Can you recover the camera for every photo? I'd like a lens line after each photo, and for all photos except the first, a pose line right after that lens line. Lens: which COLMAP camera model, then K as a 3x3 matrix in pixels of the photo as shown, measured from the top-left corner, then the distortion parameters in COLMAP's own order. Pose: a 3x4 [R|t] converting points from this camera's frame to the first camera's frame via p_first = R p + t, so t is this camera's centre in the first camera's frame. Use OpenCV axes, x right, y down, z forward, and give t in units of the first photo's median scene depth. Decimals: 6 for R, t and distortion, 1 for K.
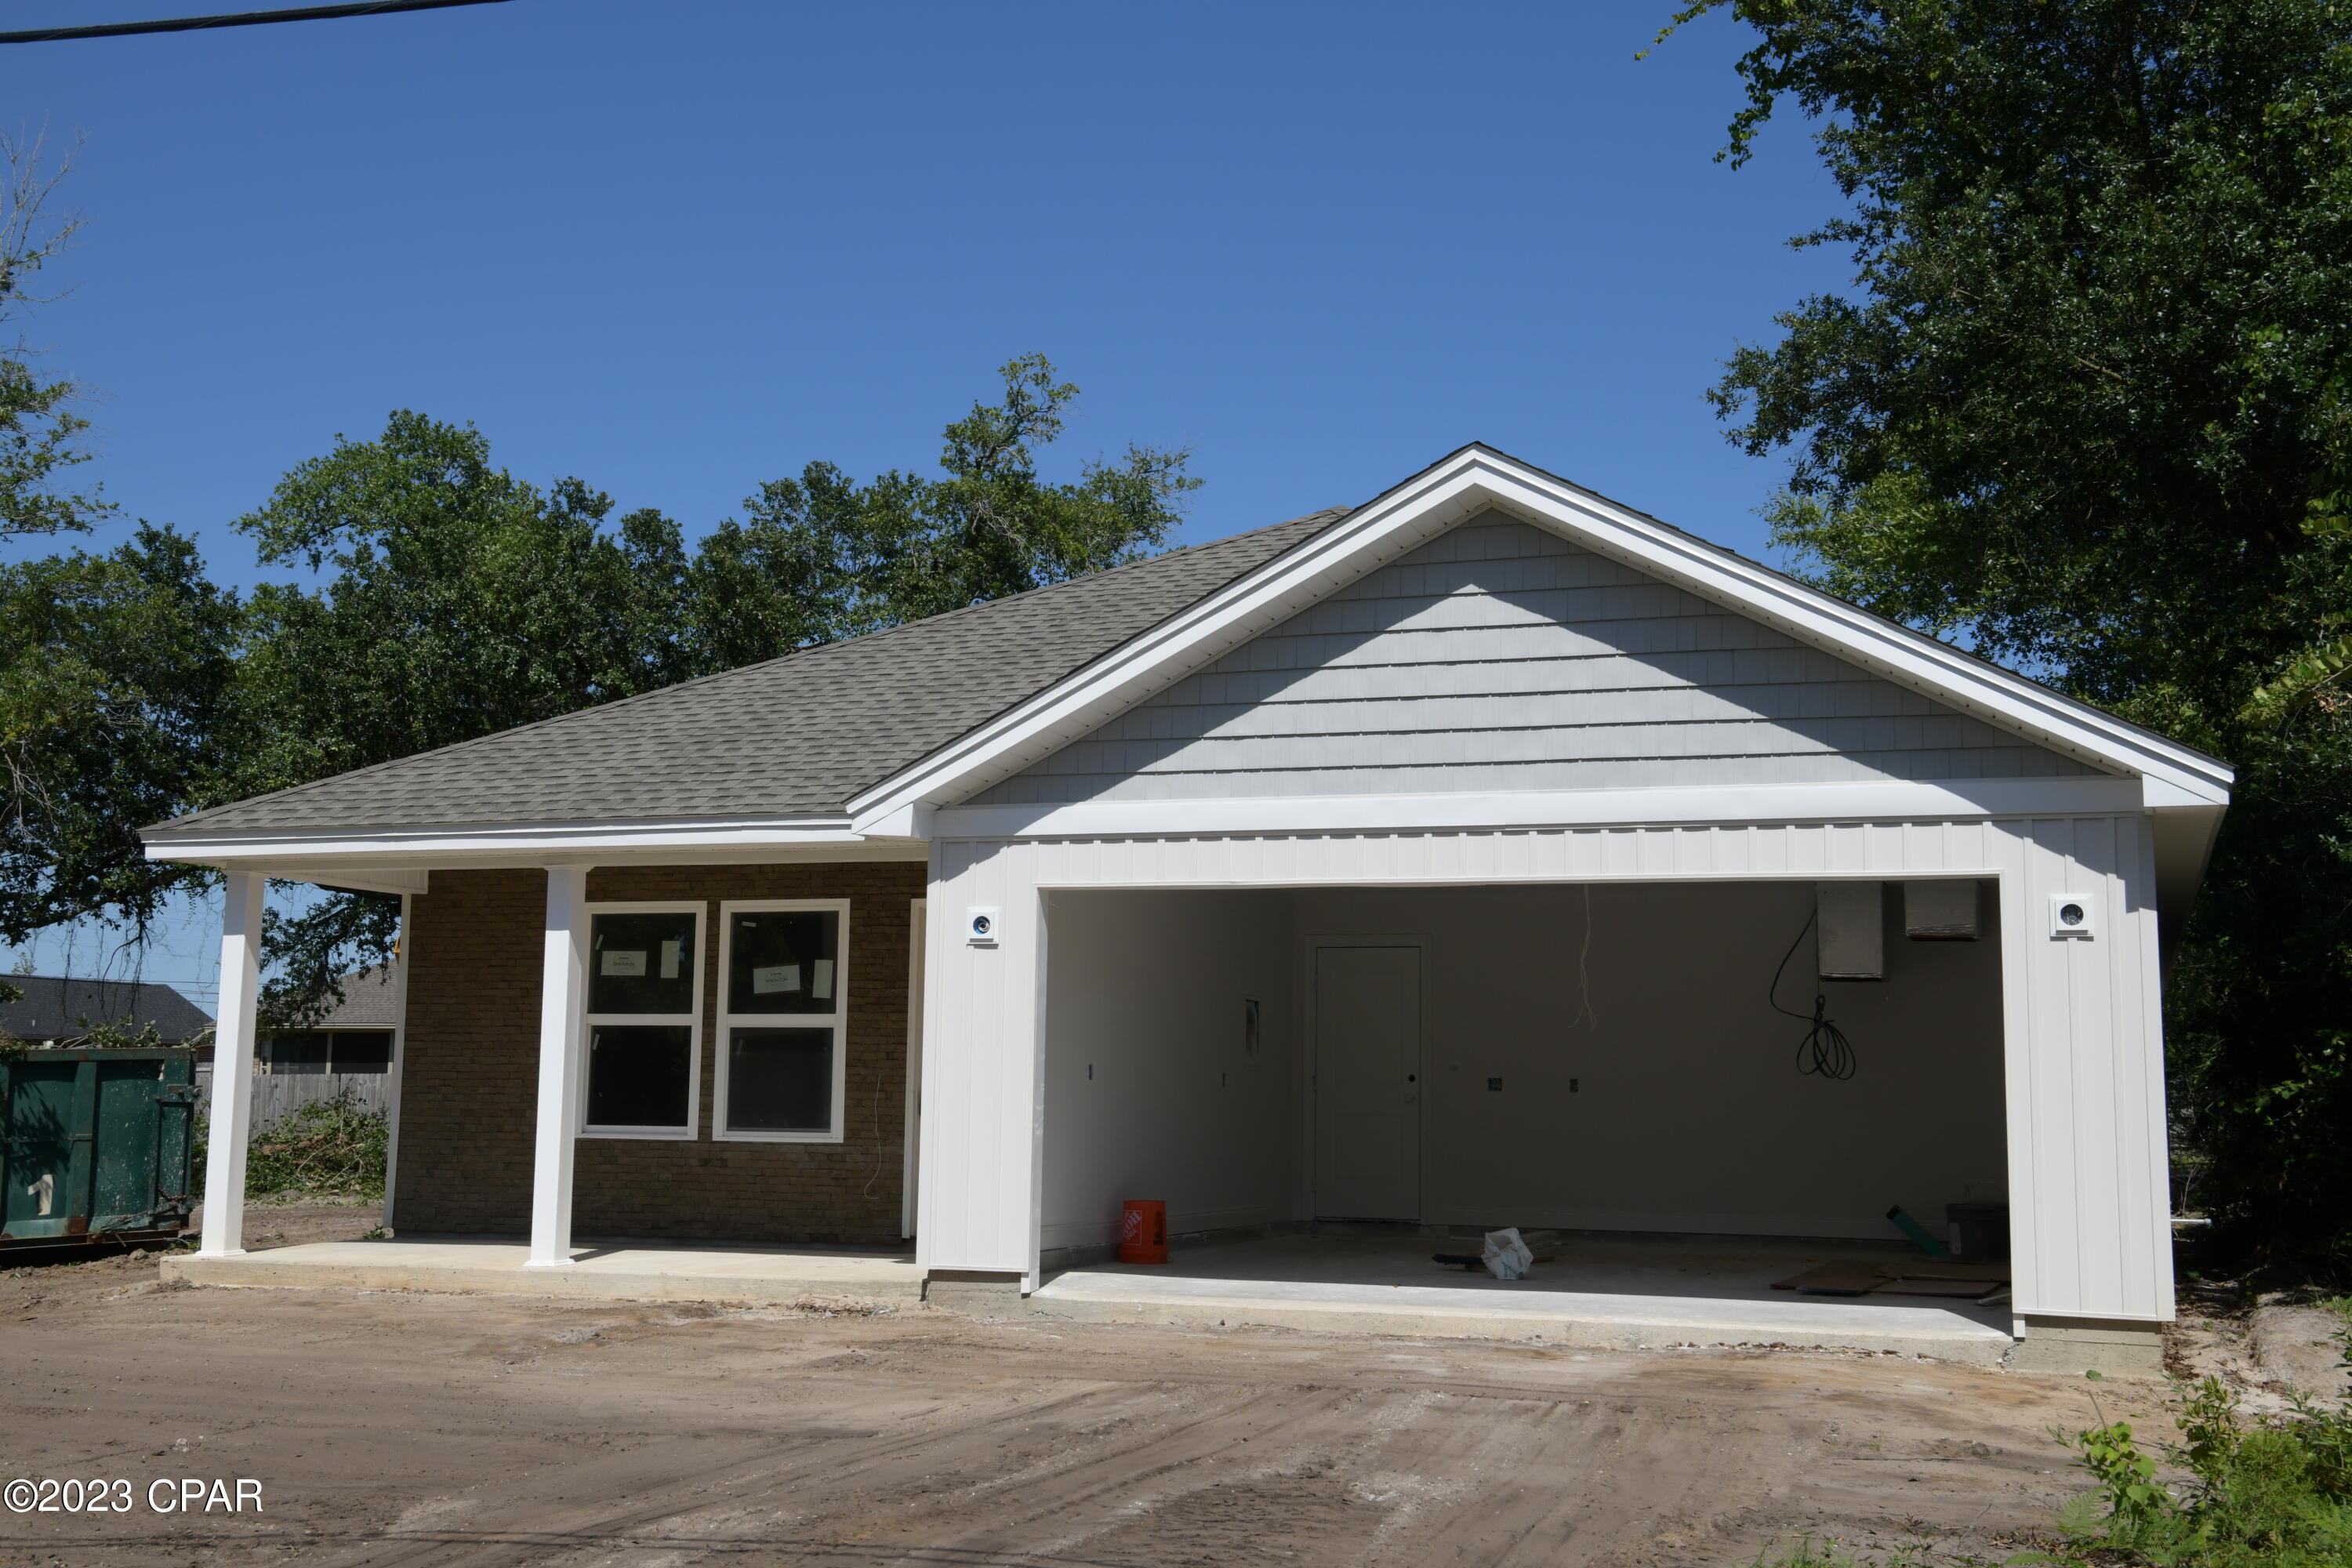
lens RADIAL K [[2639.3, 0, 1159.5], [0, 2639.3, 774.6], [0, 0, 1]] dist [0.033454, 0.187745]
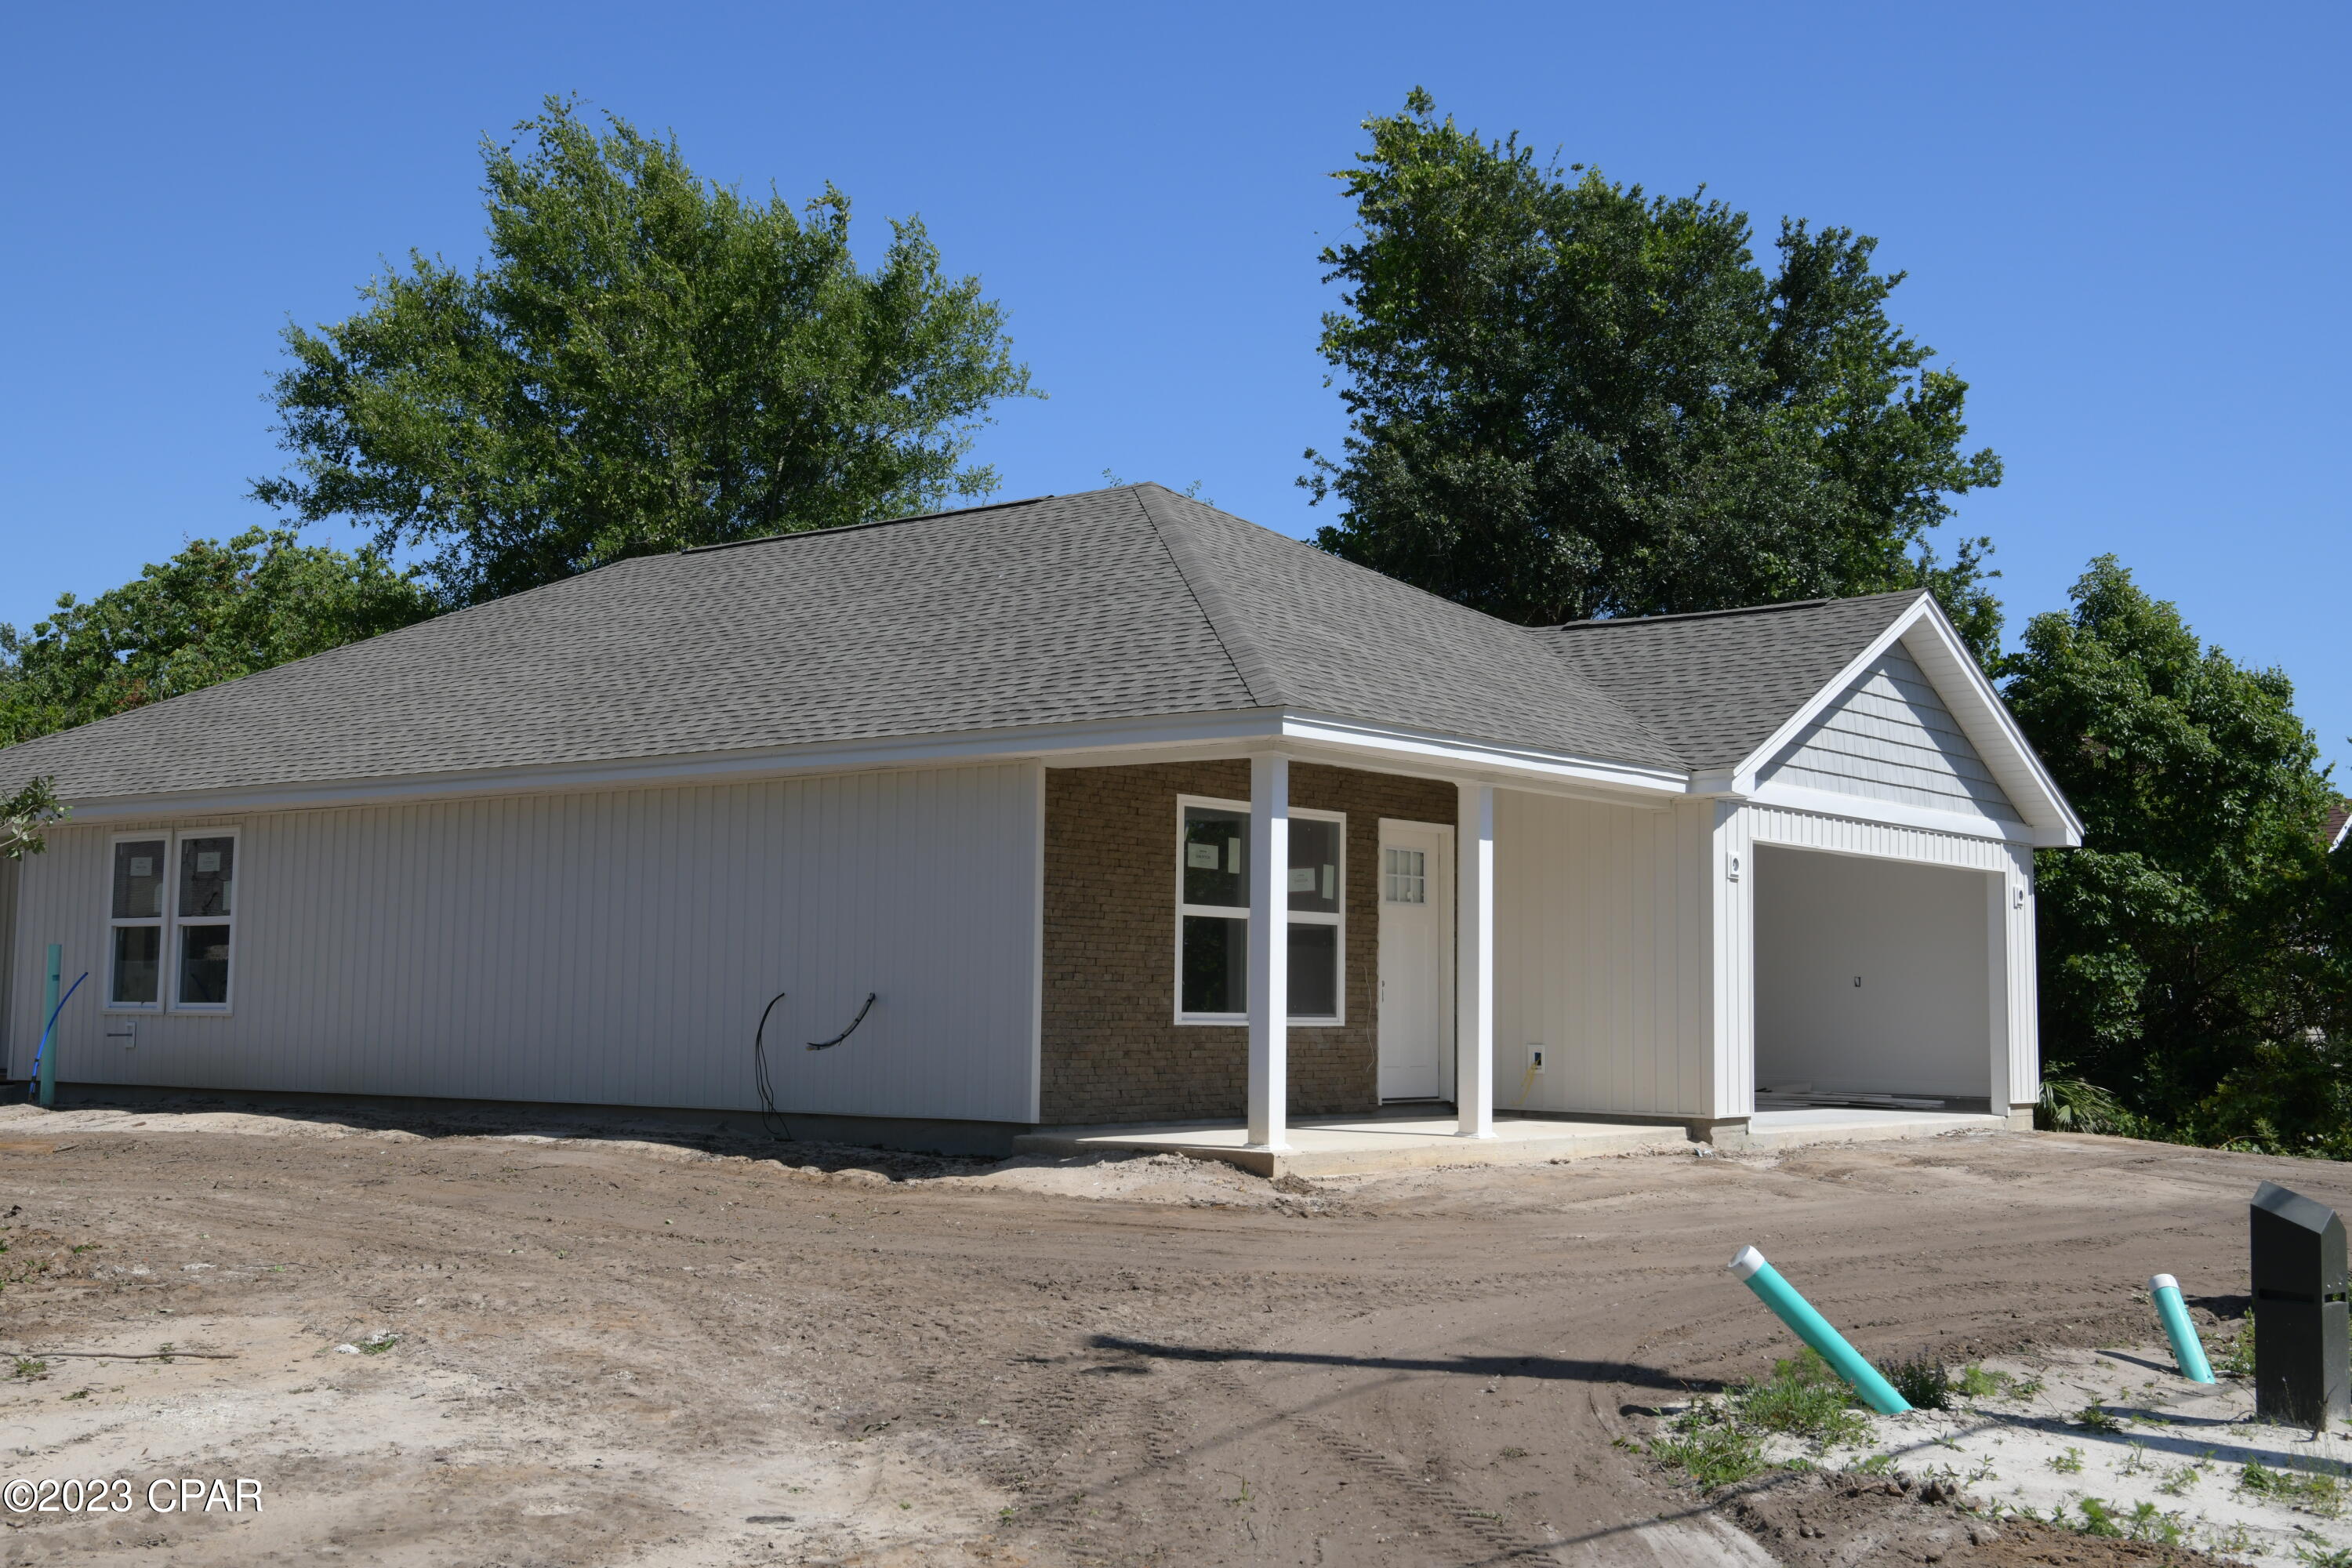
lens RADIAL K [[2639.3, 0, 1159.5], [0, 2639.3, 774.6], [0, 0, 1]] dist [0.033454, 0.187745]
pose [[0.333384, 0.073489, 0.939922, -1.206106], [-0.124471, 0.991661, -0.033386, 0.077993], [-0.934538, -0.105863, 0.339752, 0.684754]]
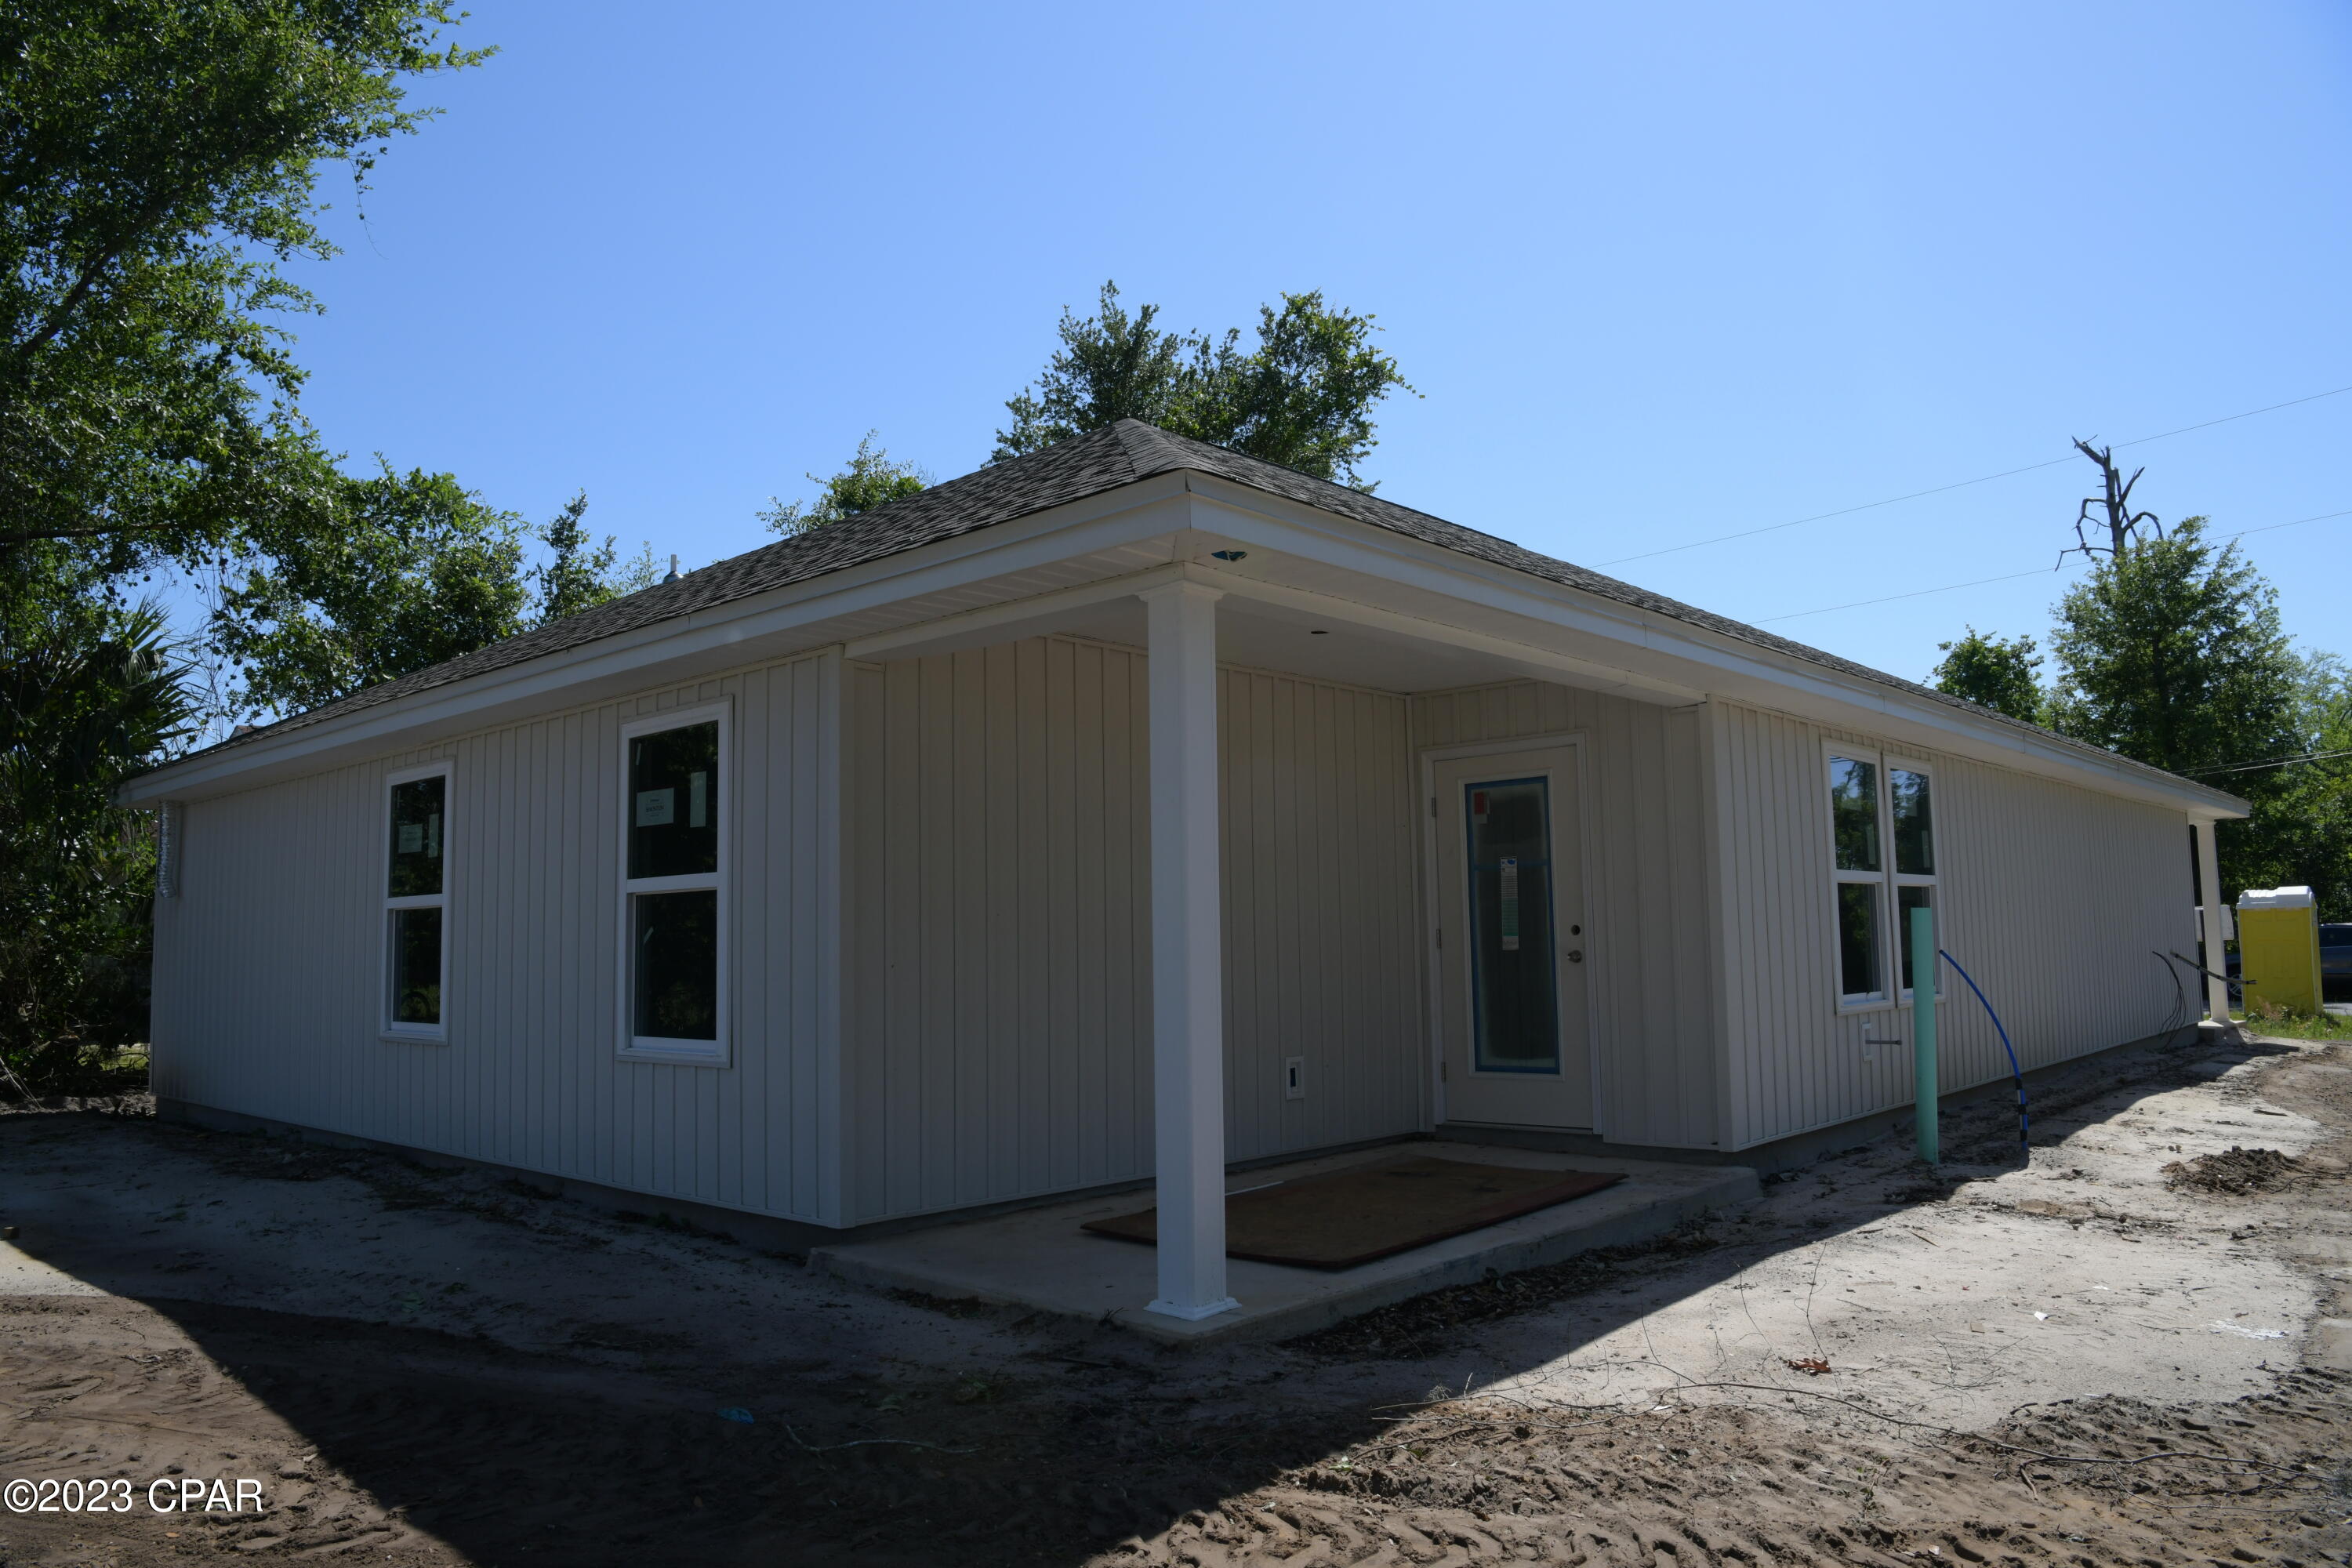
lens RADIAL K [[1617.8, 0, 1155.8], [0, 1617.8, 777.7], [0, 0, 1]] dist [-0.072937, 0.015464]
pose [[0.921956, -0.067406, -0.381384, 0.084101], [0.076390, 0.997042, 0.008445, 0.071633], [0.379687, -0.036920, 0.924378, 0.671954]]
